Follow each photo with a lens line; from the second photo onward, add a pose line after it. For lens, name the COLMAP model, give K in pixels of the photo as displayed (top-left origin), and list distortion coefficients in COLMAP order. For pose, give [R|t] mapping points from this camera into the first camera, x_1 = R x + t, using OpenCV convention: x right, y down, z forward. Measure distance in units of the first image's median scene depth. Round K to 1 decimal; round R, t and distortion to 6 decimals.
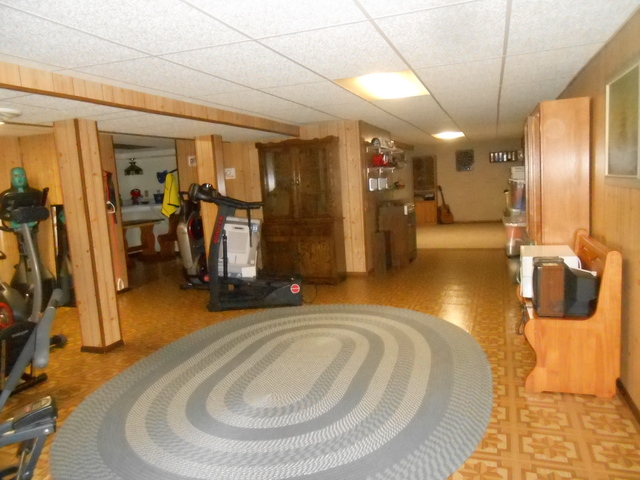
lens RADIAL K [[495.4, 0, 317.9], [0, 495.4, 239.3], [0, 0, 1]] dist [-0.007209, -0.002555]
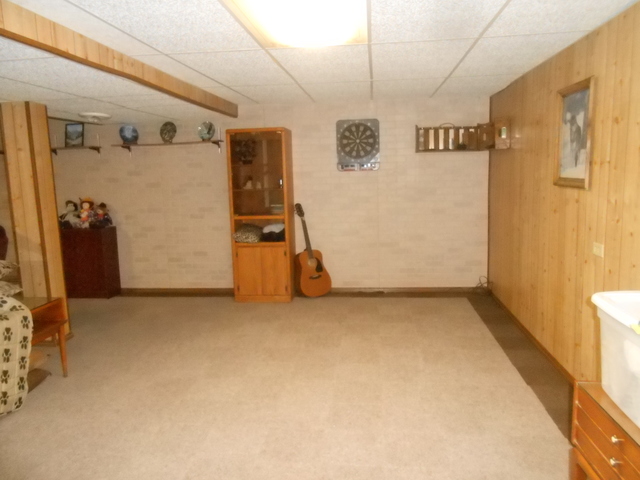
lens RADIAL K [[495.4, 0, 317.9], [0, 495.4, 239.3], [0, 0, 1]] dist [-0.007209, -0.002555]
pose [[0.954687, -0.007747, 0.297511, 0.141835], [0.002694, 0.999845, 0.017391, -0.086841], [-0.297599, -0.015801, 0.954560, 0.613698]]
